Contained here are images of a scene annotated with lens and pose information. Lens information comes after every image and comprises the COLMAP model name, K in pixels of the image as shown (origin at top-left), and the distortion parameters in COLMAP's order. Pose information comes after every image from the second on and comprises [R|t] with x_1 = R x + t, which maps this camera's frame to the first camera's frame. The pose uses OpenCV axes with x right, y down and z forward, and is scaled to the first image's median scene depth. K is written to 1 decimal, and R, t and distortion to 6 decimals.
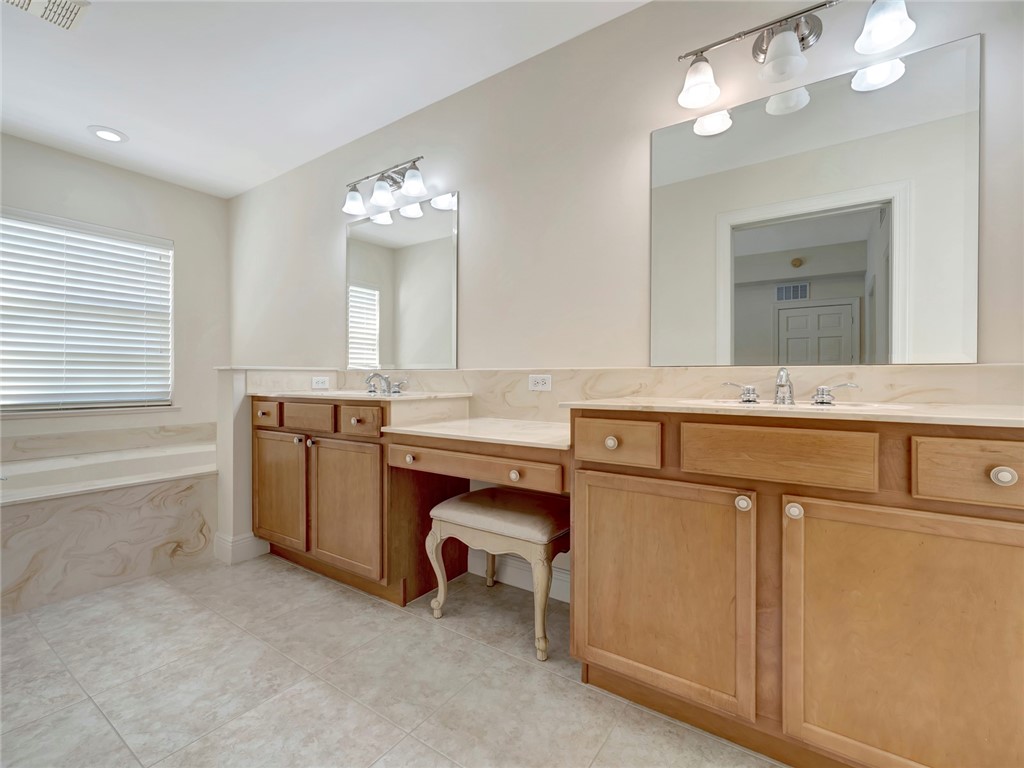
lens RADIAL K [[463.0, 0, 514.4], [0, 463.0, 390.9], [0, 0, 1]] dist [0.000776, 0.000332]
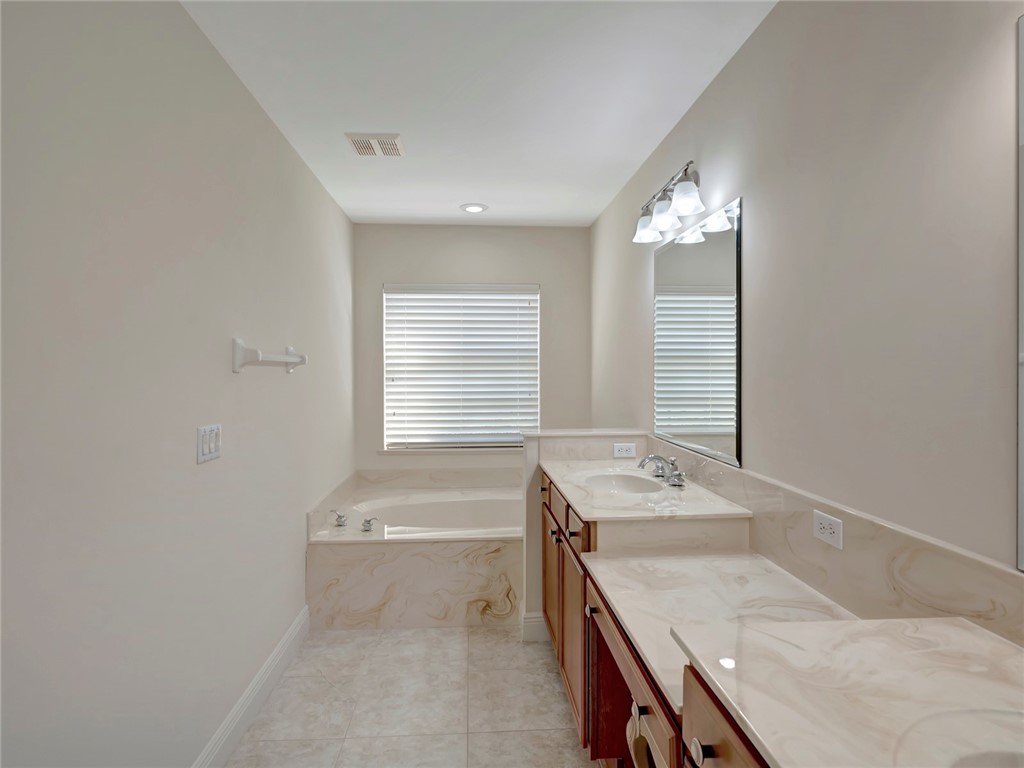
lens RADIAL K [[591.1, 0, 509.4], [0, 591.1, 379.1], [0, 0, 1]] dist [0.000342, 0.000155]
pose [[0.616700, 0.009998, -0.787135, 0.329625], [-0.015575, 0.999879, 0.000498, -0.167754], [0.787045, 0.011952, 0.616780, 0.230251]]
